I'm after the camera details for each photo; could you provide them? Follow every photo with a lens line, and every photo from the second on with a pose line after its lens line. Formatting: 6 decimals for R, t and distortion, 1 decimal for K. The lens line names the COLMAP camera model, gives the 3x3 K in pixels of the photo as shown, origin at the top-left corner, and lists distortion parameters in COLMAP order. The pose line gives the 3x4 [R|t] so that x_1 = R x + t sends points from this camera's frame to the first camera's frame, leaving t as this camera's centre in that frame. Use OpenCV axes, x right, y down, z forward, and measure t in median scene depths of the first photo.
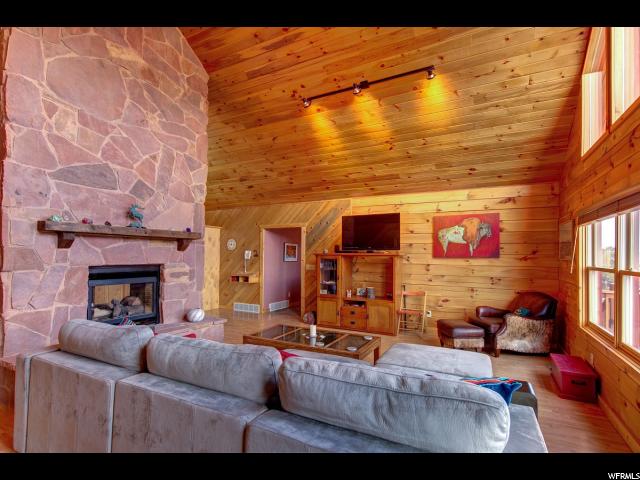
lens RADIAL K [[311.6, 0, 327.2], [0, 311.6, 250.5], [0, 0, 1]] dist [0.004023, 0.000768]
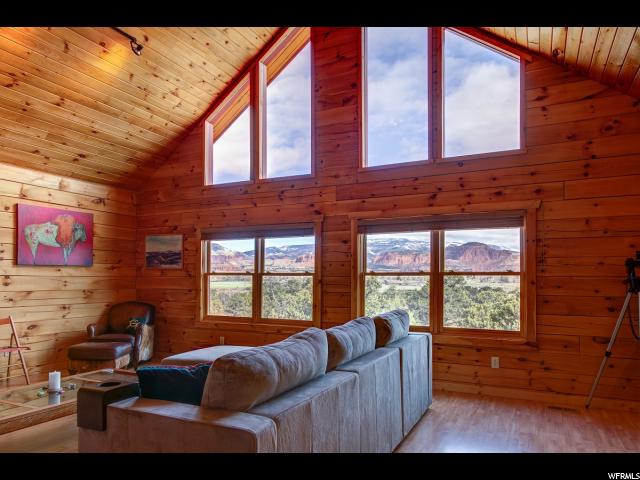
lens RADIAL K [[430.7, 0, 320.6], [0, 430.7, 241.7], [0, 0, 1]] dist [-0.009080, -0.001621]
pose [[-0.034055, 0.066099, 0.997232, -0.620319], [-0.020465, 0.997555, -0.066820, 0.021424], [-0.999210, -0.022684, -0.032619, 0.399439]]
